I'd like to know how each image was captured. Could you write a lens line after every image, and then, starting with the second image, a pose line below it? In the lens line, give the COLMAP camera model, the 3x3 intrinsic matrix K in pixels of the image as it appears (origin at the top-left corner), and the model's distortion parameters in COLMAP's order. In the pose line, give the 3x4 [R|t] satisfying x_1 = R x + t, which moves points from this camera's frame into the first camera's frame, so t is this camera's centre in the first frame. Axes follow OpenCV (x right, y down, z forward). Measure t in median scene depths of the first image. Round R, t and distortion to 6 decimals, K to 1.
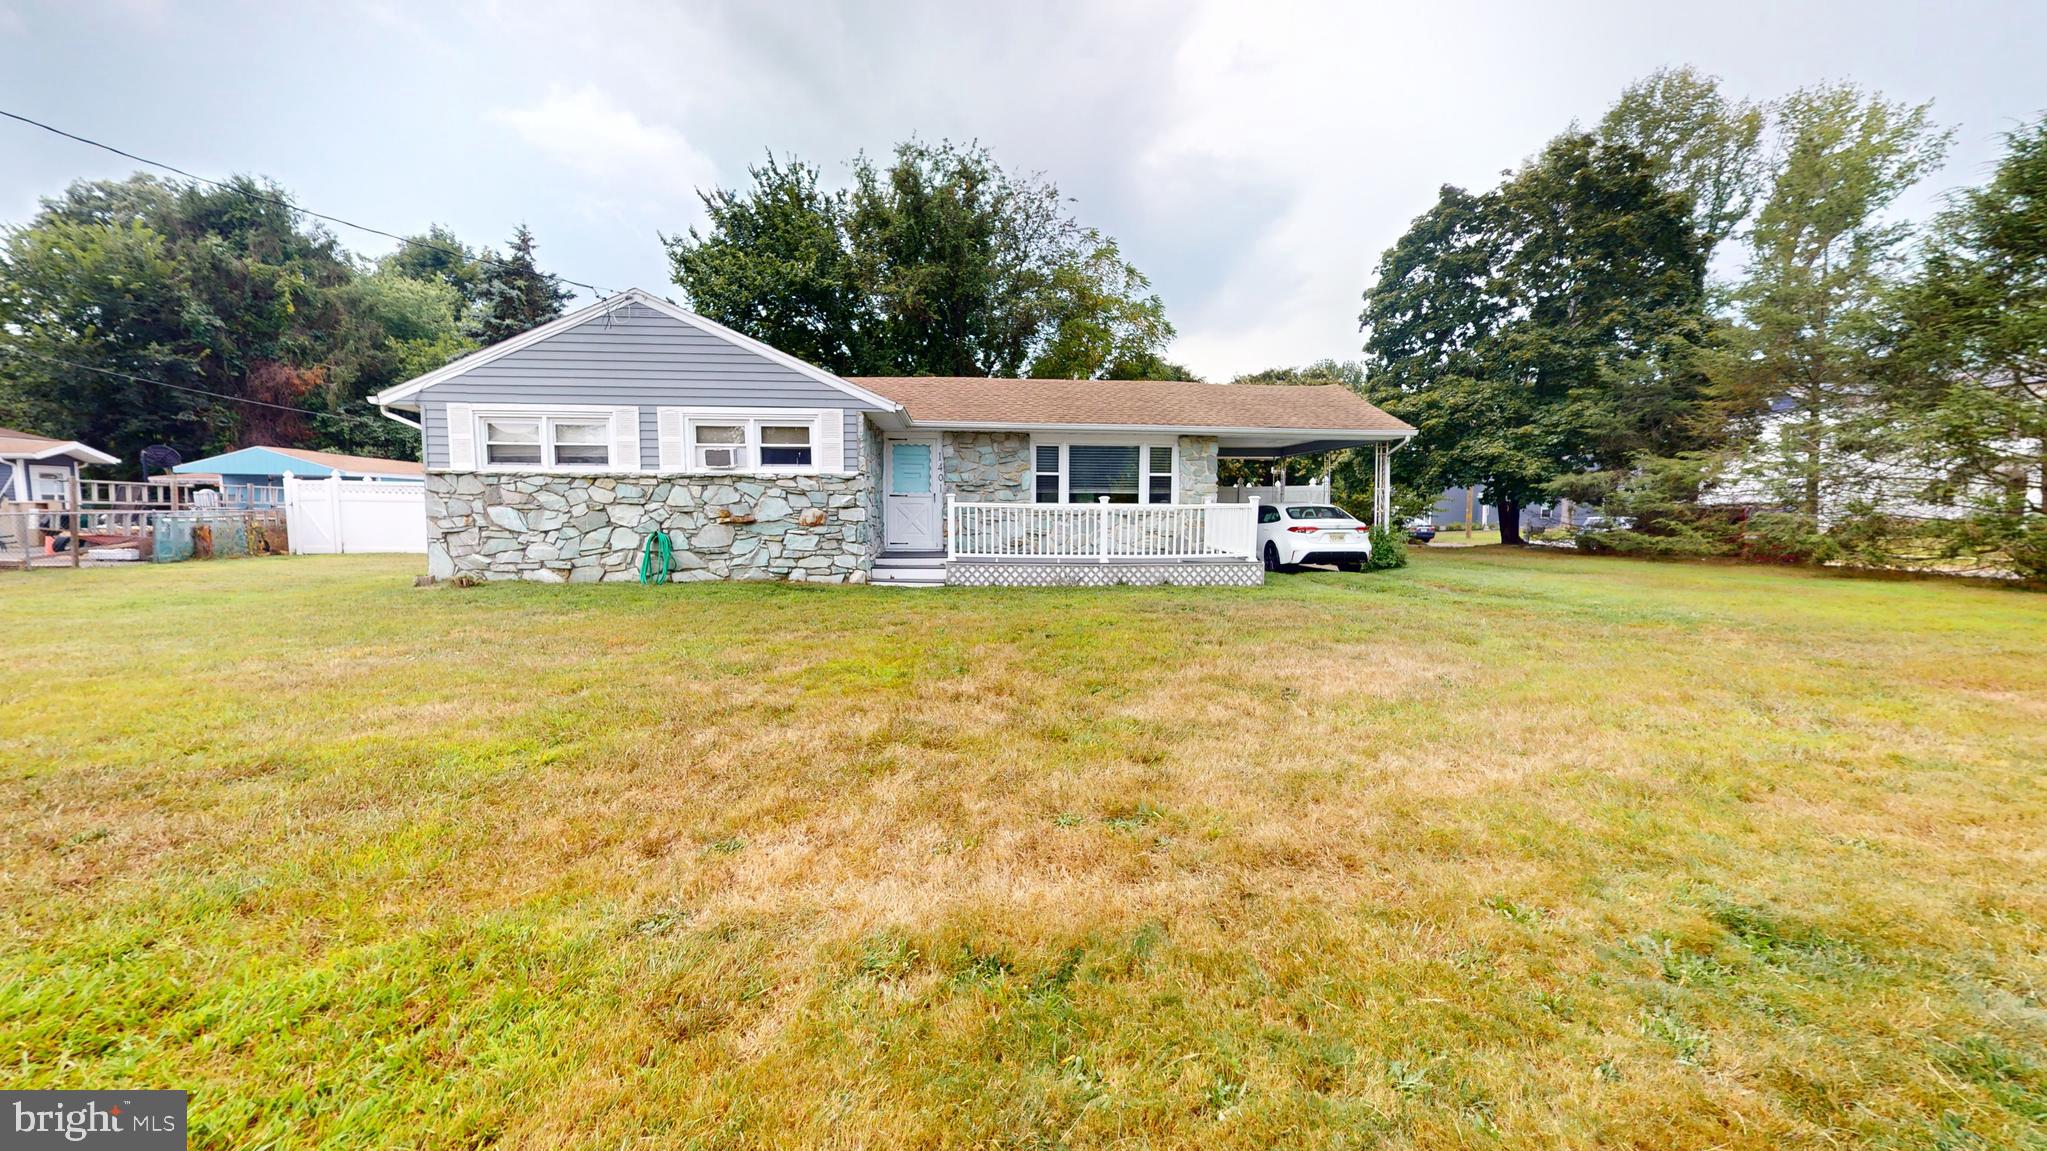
lens RADIAL K [[757.5, 0, 1022.4], [0, 757.5, 576.2], [0, 0, 1]] dist [-0.004943, 0.000882]
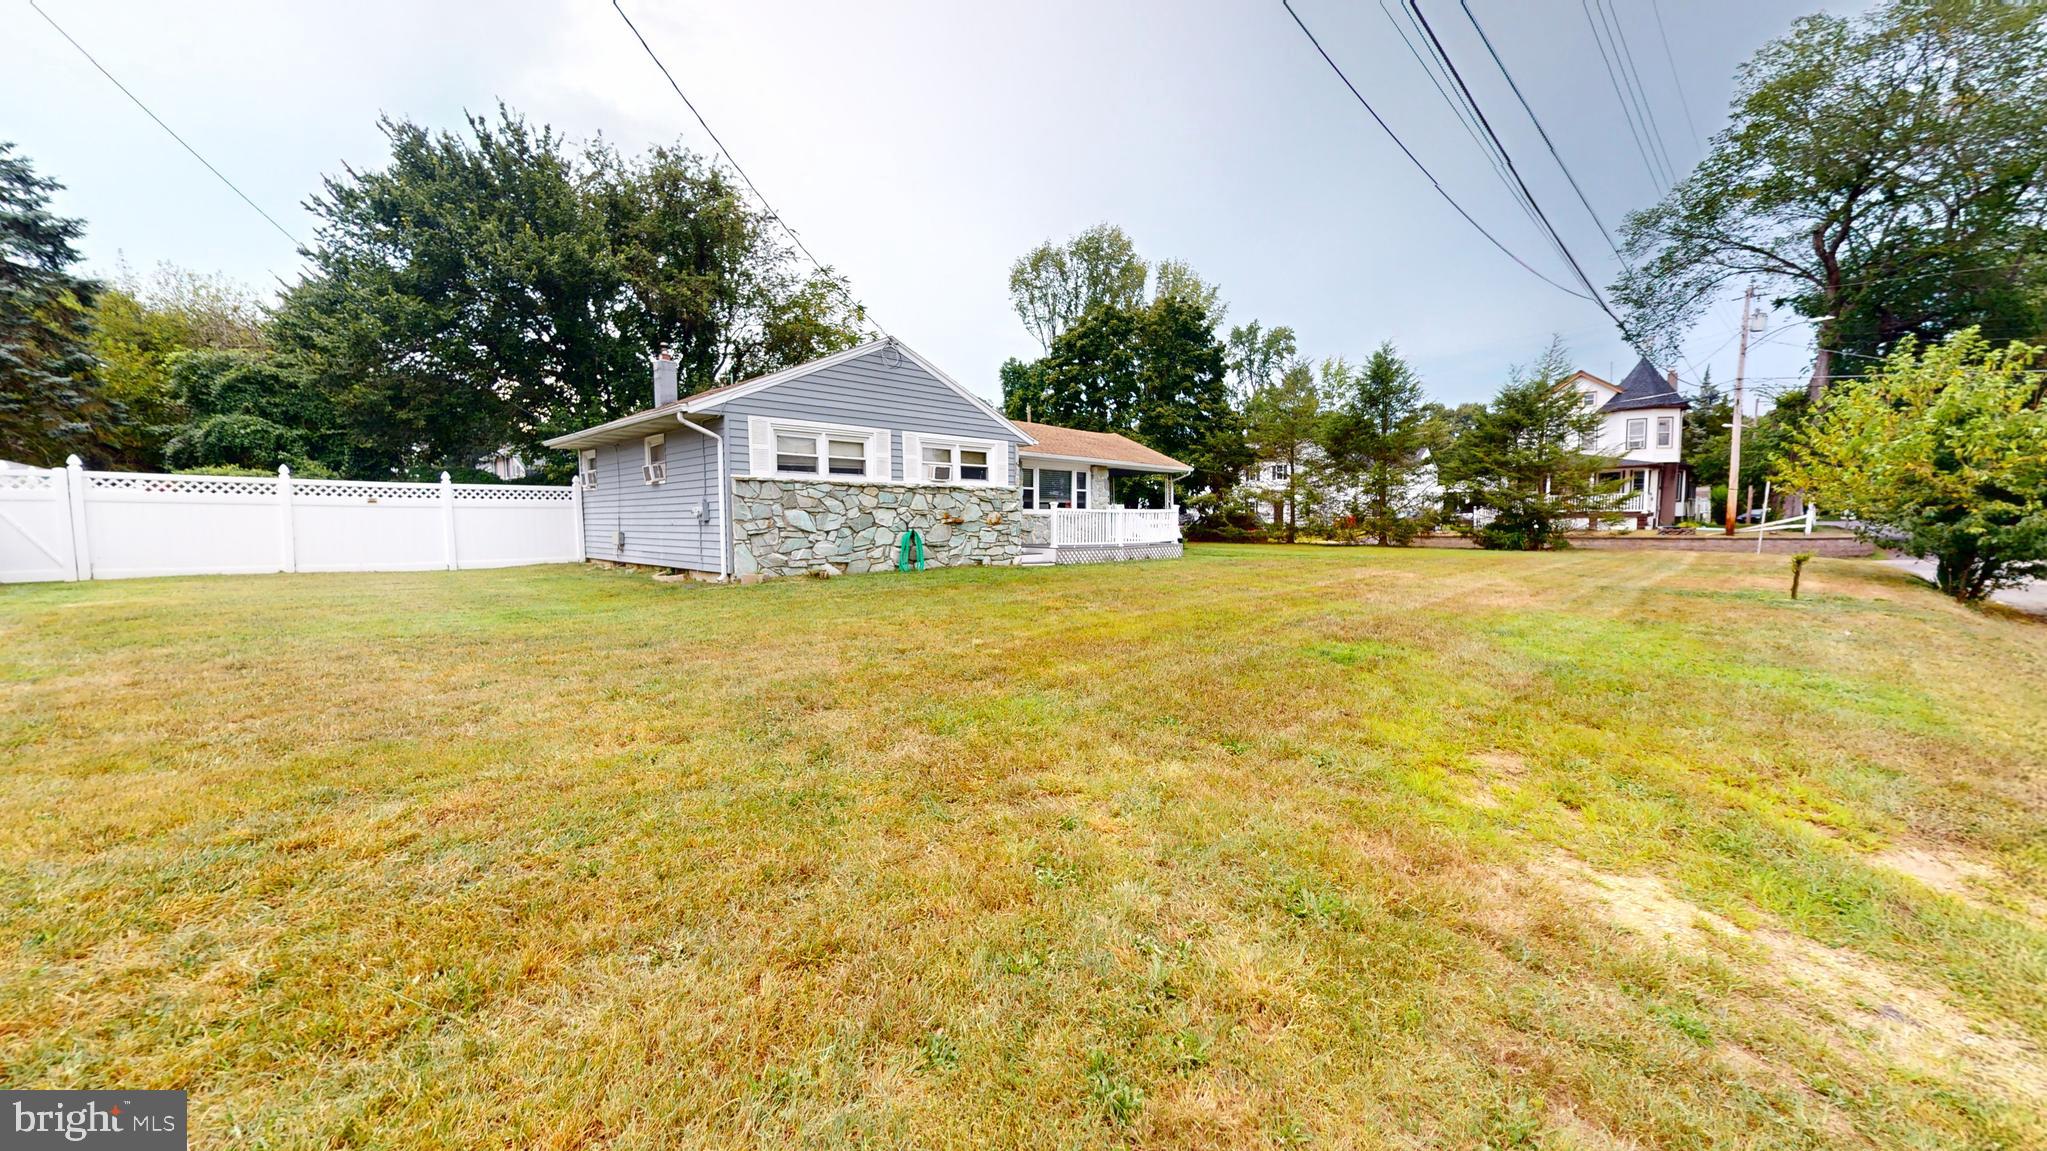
lens RADIAL K [[757.5, 0, 1032.5], [0, 757.5, 576.5], [0, 0, 1]] dist [-0.004943, 0.000882]
pose [[0.745548, -0.055626, 0.664127, -1.164444], [0.061602, 0.997996, 0.014436, 0.012452], [-0.663599, 0.030149, 0.747481, -0.077975]]
